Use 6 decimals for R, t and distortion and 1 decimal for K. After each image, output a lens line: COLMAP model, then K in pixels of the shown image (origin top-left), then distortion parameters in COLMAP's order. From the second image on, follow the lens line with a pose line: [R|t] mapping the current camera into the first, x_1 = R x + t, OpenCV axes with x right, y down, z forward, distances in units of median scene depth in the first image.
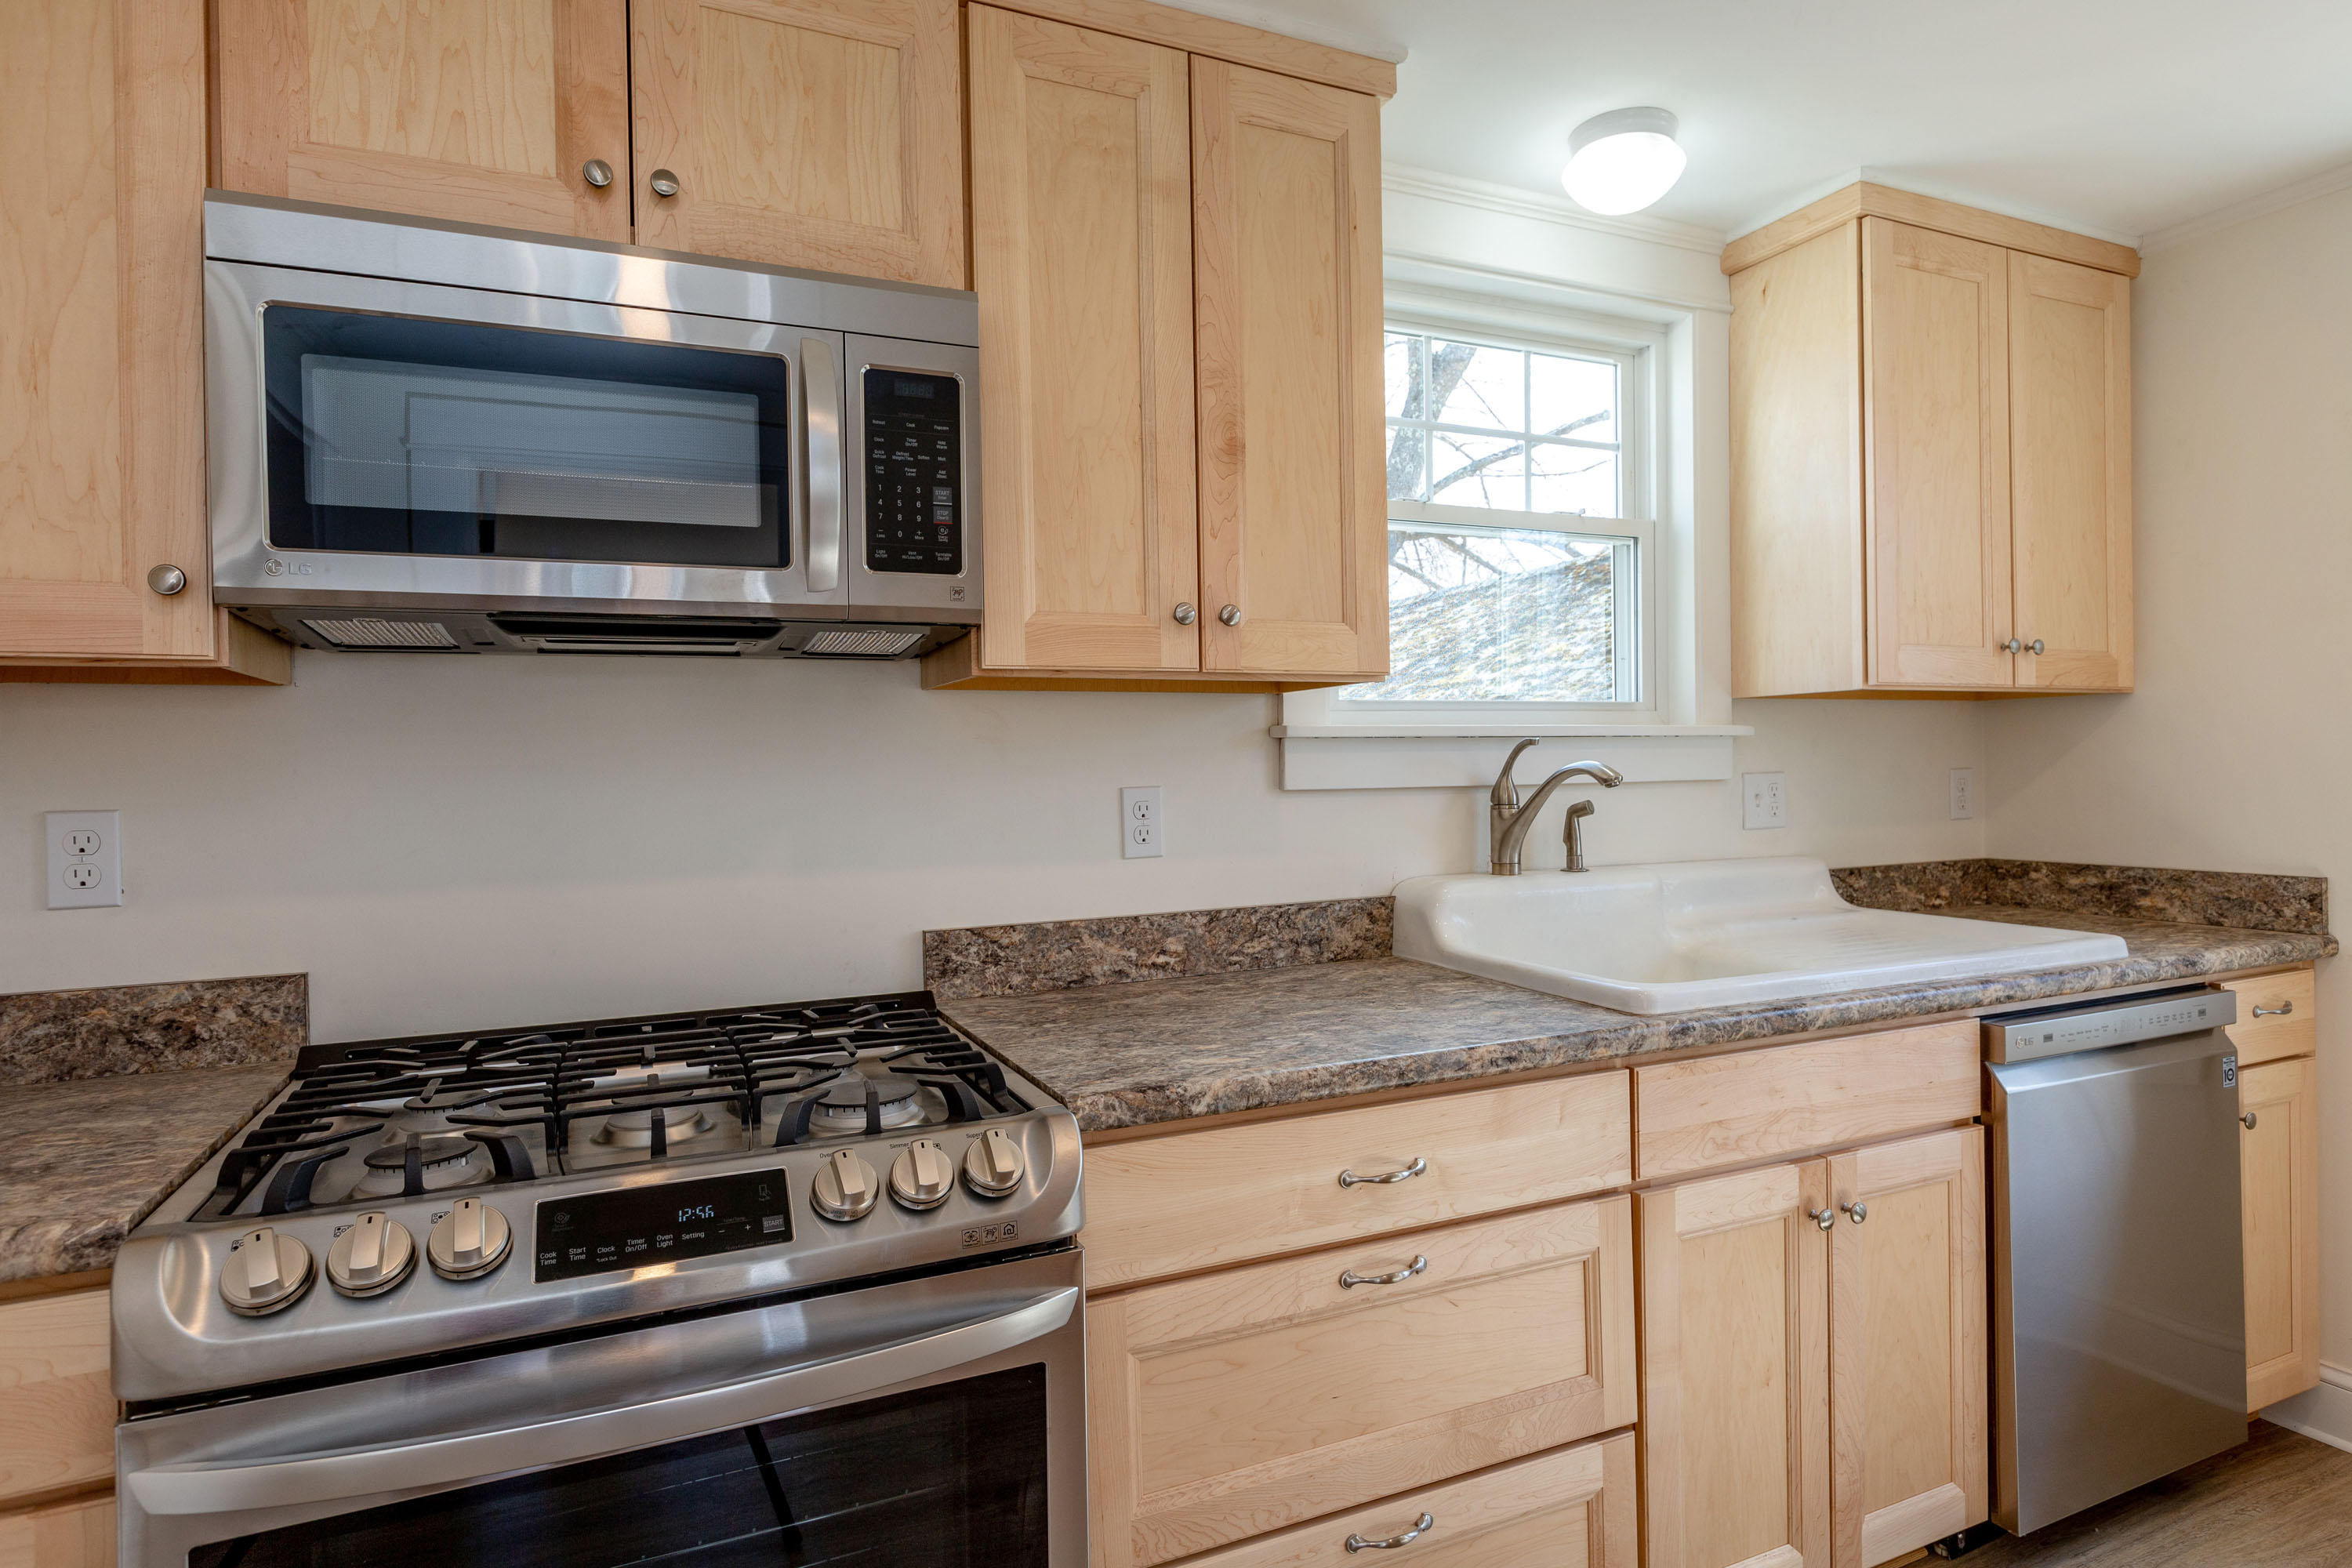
lens RADIAL K [[1286.1, 0, 1177.0], [0, 1286.1, 772.6], [0, 0, 1]] dist [0.001878, -0.005374]
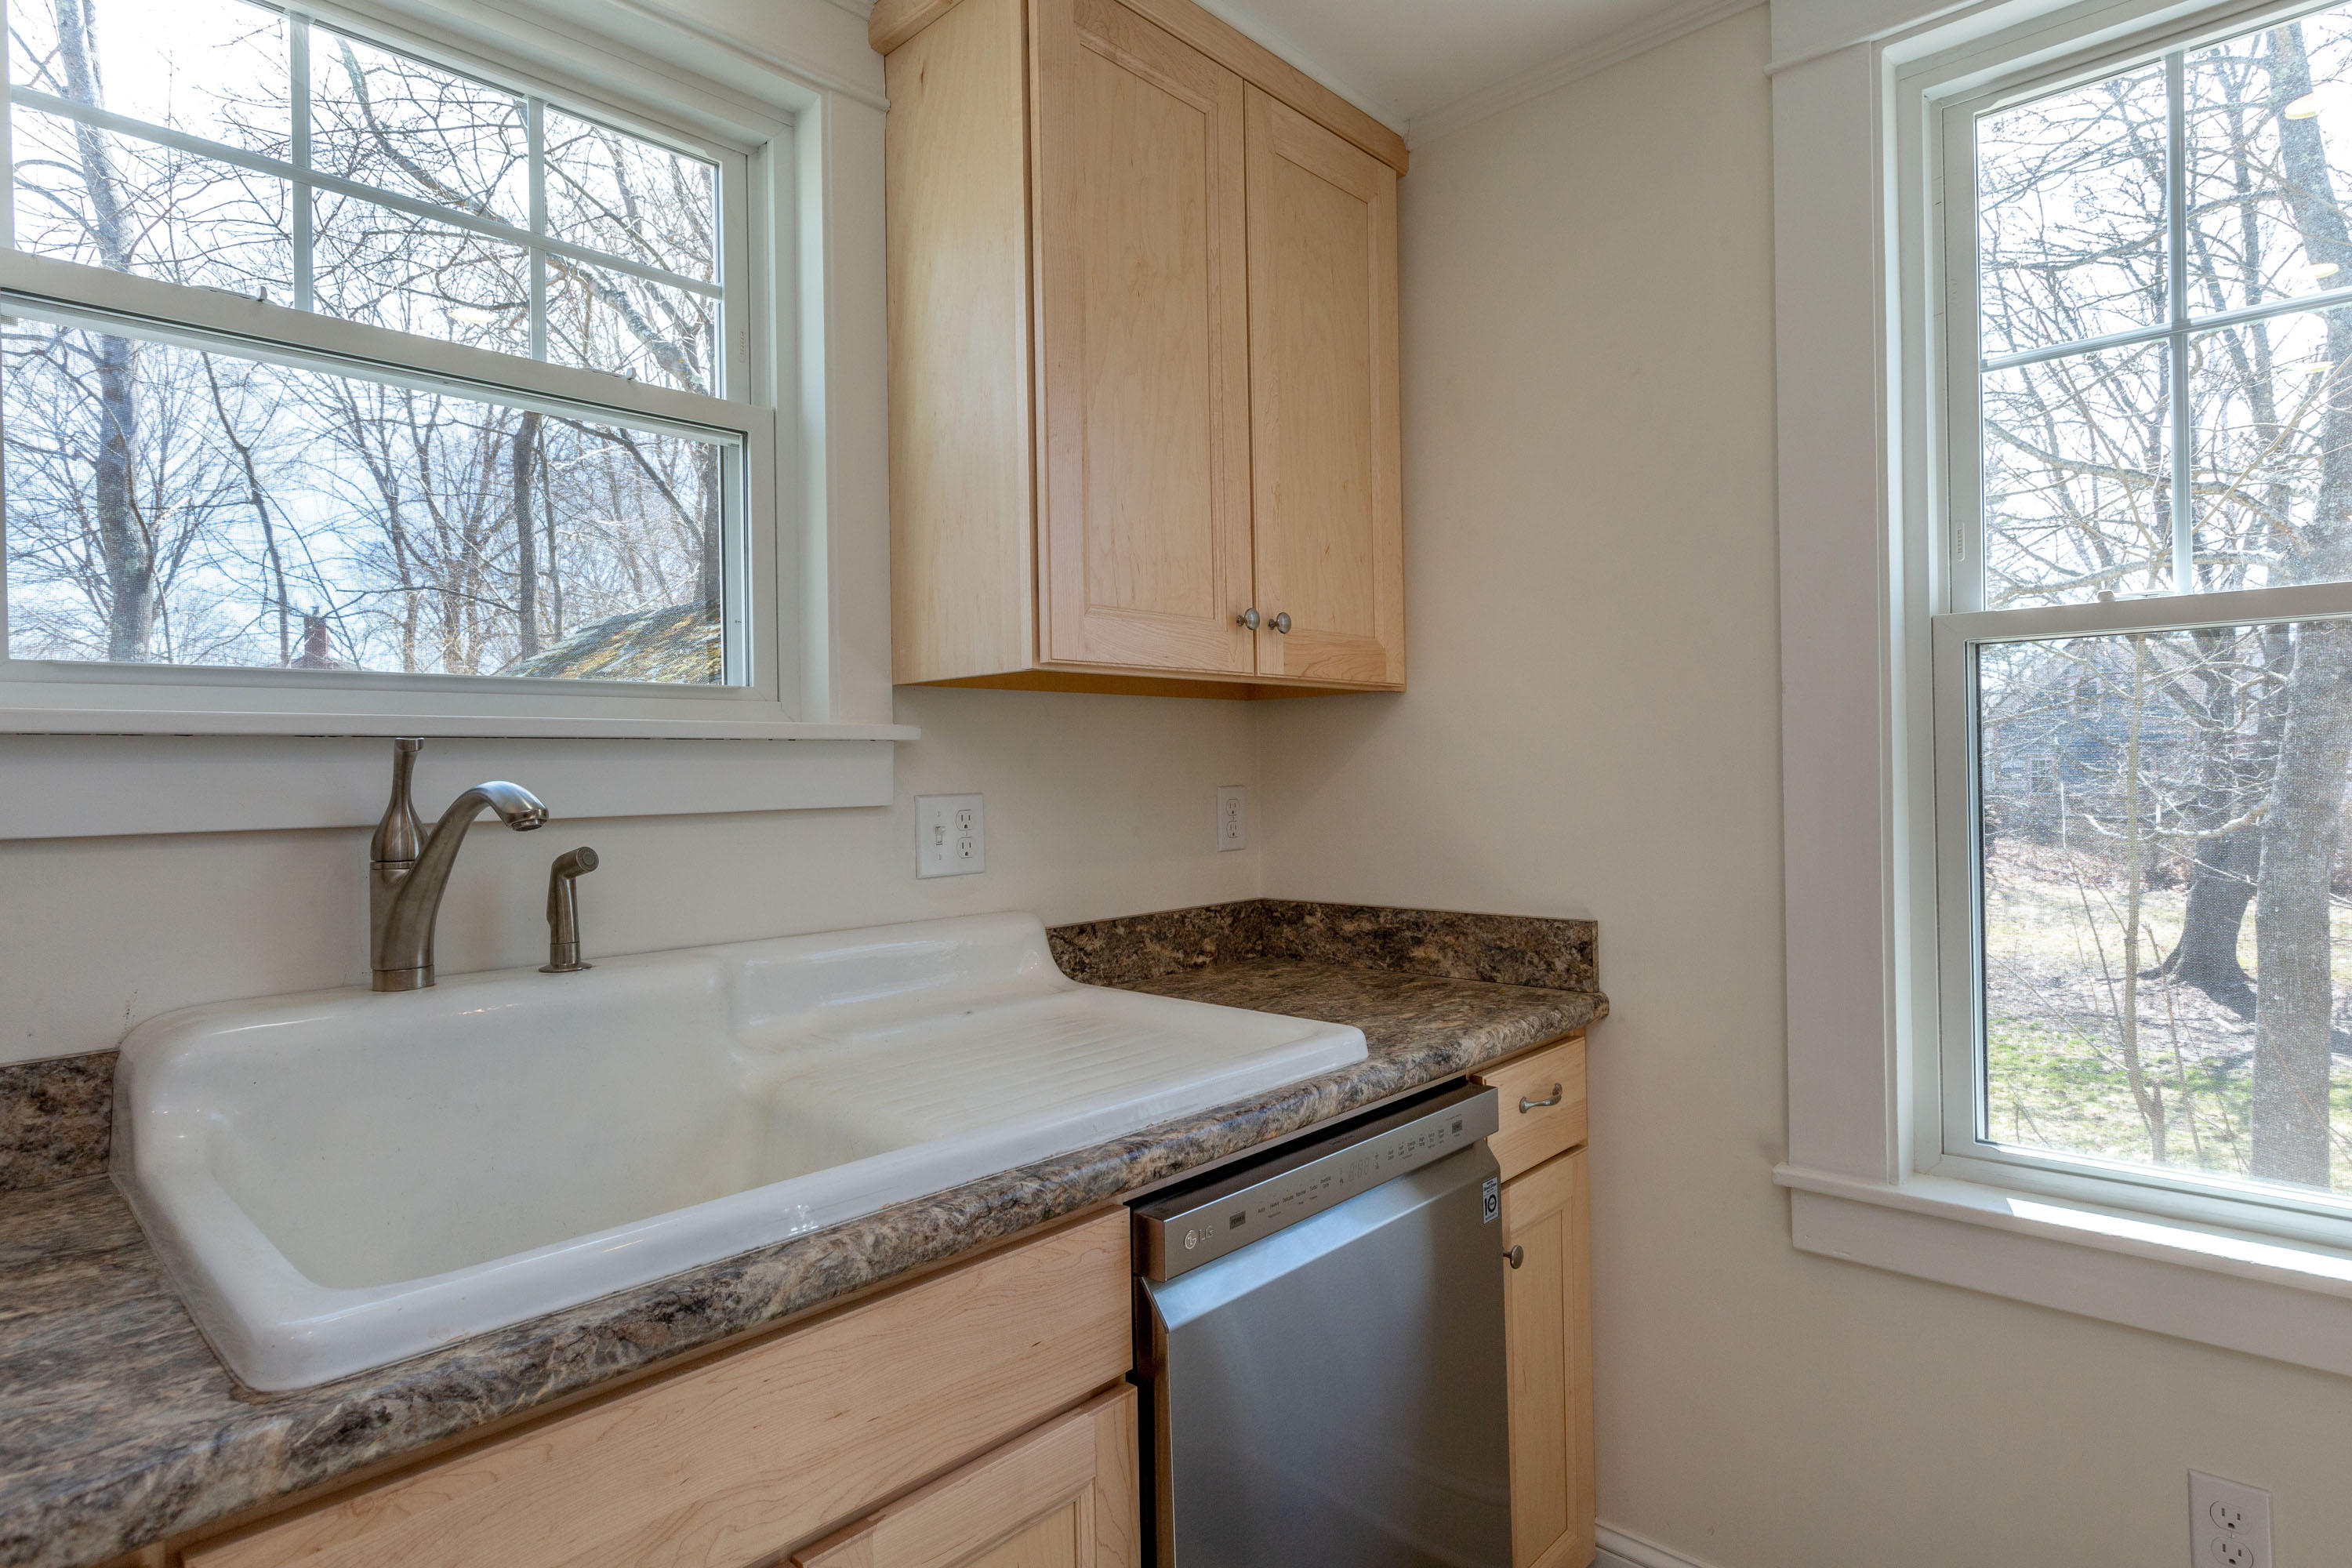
lens RADIAL K [[1286.1, 0, 1177.0], [0, 1286.1, 772.6], [0, 0, 1]] dist [0.001878, -0.005374]
pose [[0.919888, -0.001366, 0.392178, 0.329846], [0.005597, 0.999938, -0.009646, -0.005018], [-0.392141, 0.011069, 0.919839, 0.351924]]
